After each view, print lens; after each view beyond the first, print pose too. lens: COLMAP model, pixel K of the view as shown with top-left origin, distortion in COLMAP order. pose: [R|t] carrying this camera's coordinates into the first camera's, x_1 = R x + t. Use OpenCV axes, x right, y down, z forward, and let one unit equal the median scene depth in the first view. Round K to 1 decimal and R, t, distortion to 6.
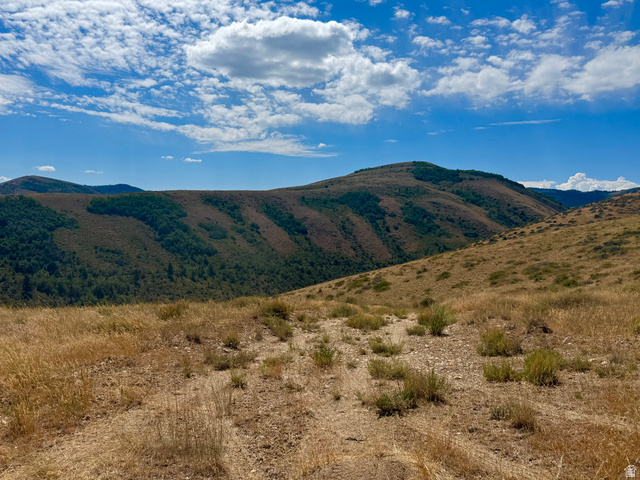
lens RADIAL K [[560.5, 0, 318.6], [0, 560.5, 241.2], [0, 0, 1]] dist [0.006029, -0.013980]
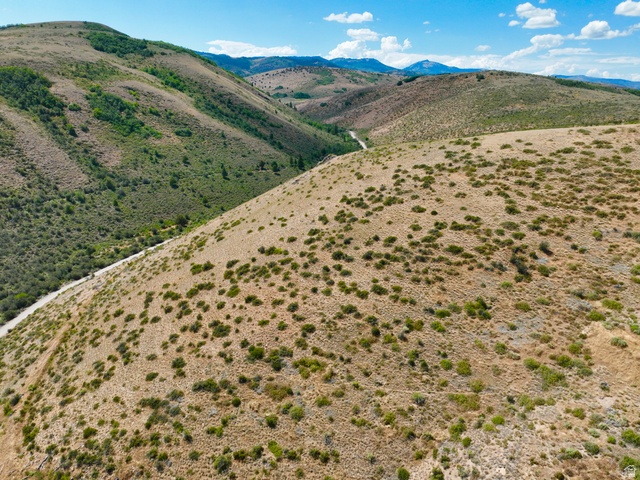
lens RADIAL K [[452.1, 0, 324.0], [0, 452.1, 241.7], [0, 0, 1]] dist [0.004627, 0.016106]
pose [[0.802984, -0.167777, 0.571899, 0.020852], [-0.014896, 0.953610, 0.300675, -0.052891], [-0.595815, -0.249956, 0.763234, 0.262077]]
